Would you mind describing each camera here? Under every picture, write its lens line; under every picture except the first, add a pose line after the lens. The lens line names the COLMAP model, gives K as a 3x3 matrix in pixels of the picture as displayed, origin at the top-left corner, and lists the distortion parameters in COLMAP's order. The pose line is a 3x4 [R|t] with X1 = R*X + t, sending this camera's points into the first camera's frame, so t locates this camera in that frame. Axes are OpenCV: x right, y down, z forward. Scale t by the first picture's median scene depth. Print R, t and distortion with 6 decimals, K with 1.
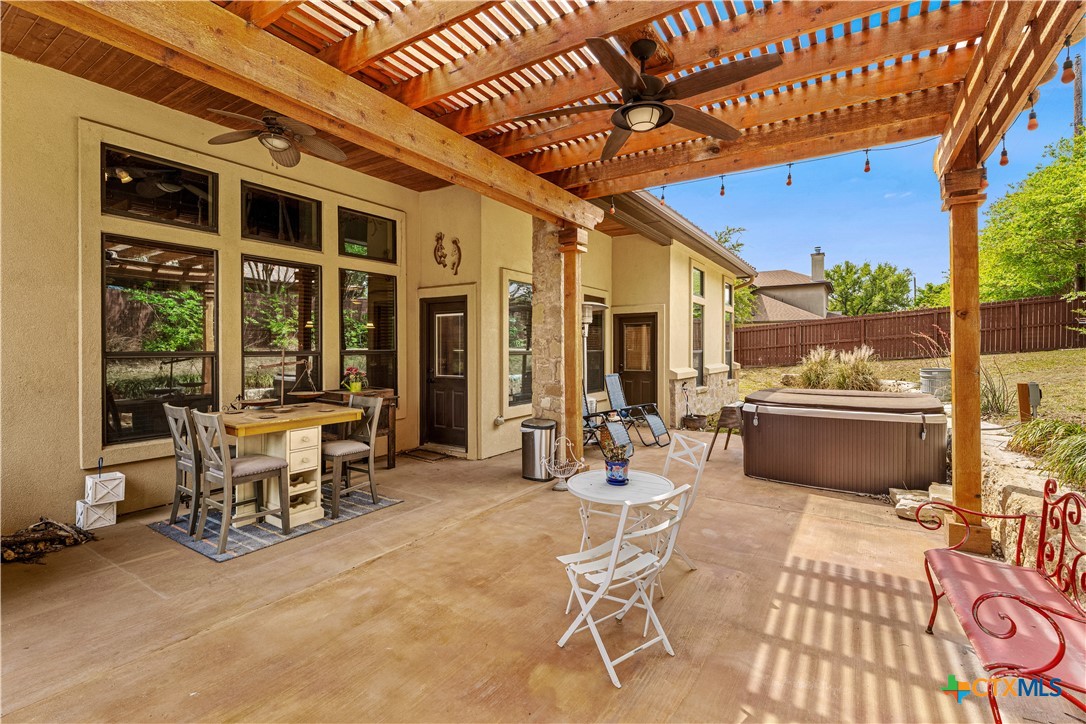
lens RADIAL K [[490.4, 0, 544.5], [0, 490.4, 358.1], [0, 0, 1]] dist [-0.000984, -0.000007]
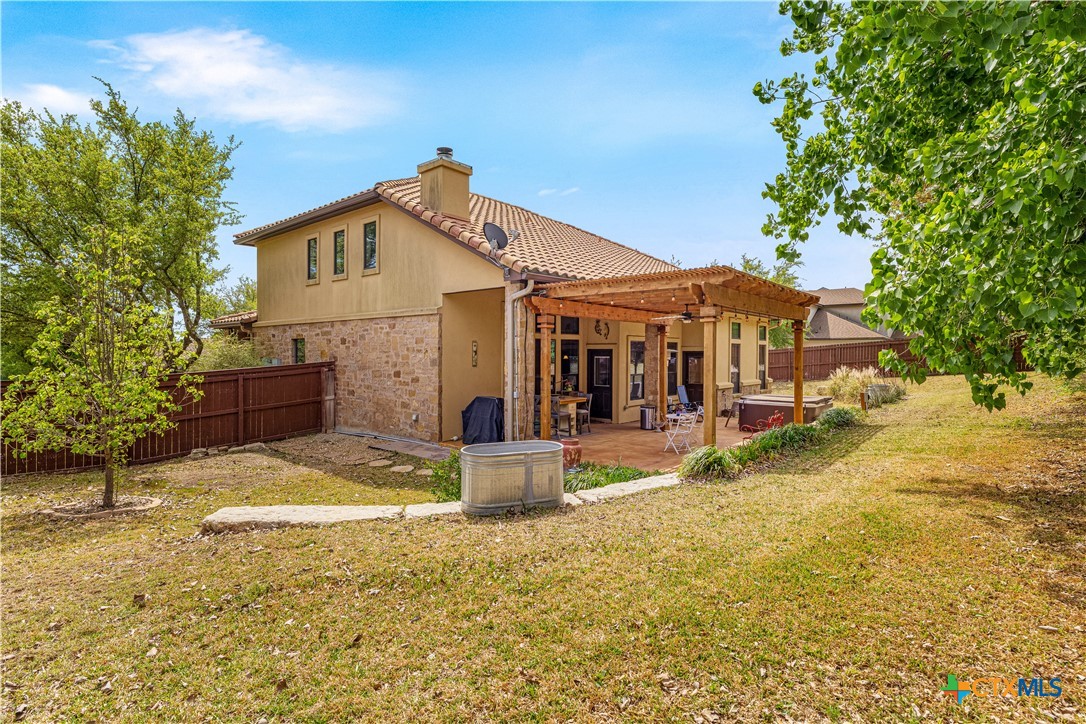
lens RADIAL K [[524.7, 0, 537.5], [0, 524.7, 362.5], [0, 0, 1]] dist [0.002066, 0.000043]
pose [[0.989915, 0.005709, -0.141549, -0.153557], [-0.006478, 0.999967, -0.004970, -0.053107], [0.141516, 0.005836, 0.989919, -1.337787]]
